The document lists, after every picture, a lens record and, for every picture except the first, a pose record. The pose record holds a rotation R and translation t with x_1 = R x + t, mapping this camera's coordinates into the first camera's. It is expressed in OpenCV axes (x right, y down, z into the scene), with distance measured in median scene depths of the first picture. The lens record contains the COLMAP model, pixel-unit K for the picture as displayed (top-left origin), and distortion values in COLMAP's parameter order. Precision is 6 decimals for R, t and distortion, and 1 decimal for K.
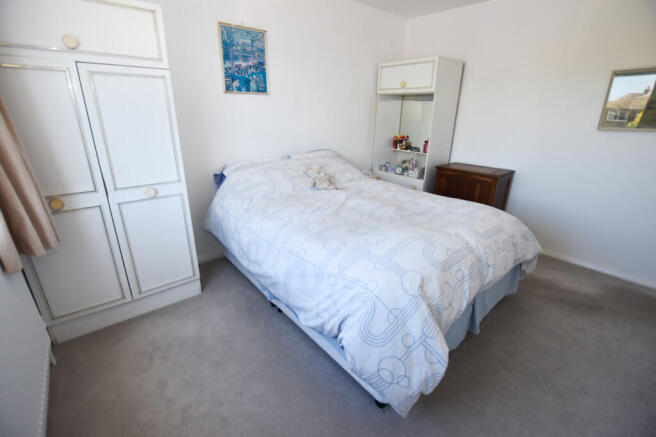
lens RADIAL K [[290.1, 0, 328.0], [0, 290.1, 218.5], [0, 0, 1]] dist [-0.028709, 0.000452]
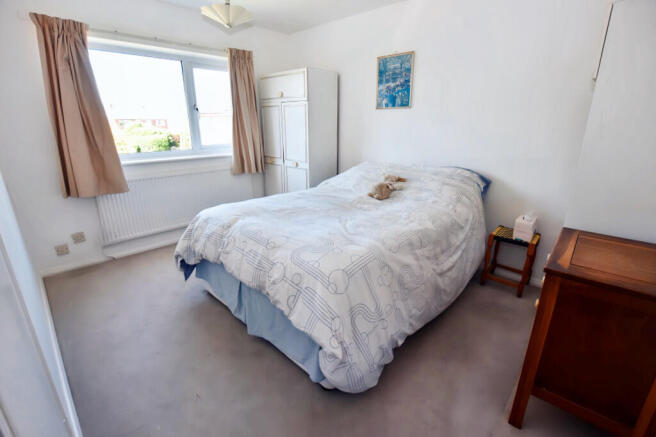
lens RADIAL K [[290.1, 0, 328.0], [0, 290.1, 218.5], [0, 0, 1]] dist [-0.028709, 0.000452]
pose [[0.124680, 0.297225, -0.946632, 0.994921], [-0.343761, 0.907924, 0.239795, -0.222088], [0.930744, 0.295517, 0.215374, 0.651039]]
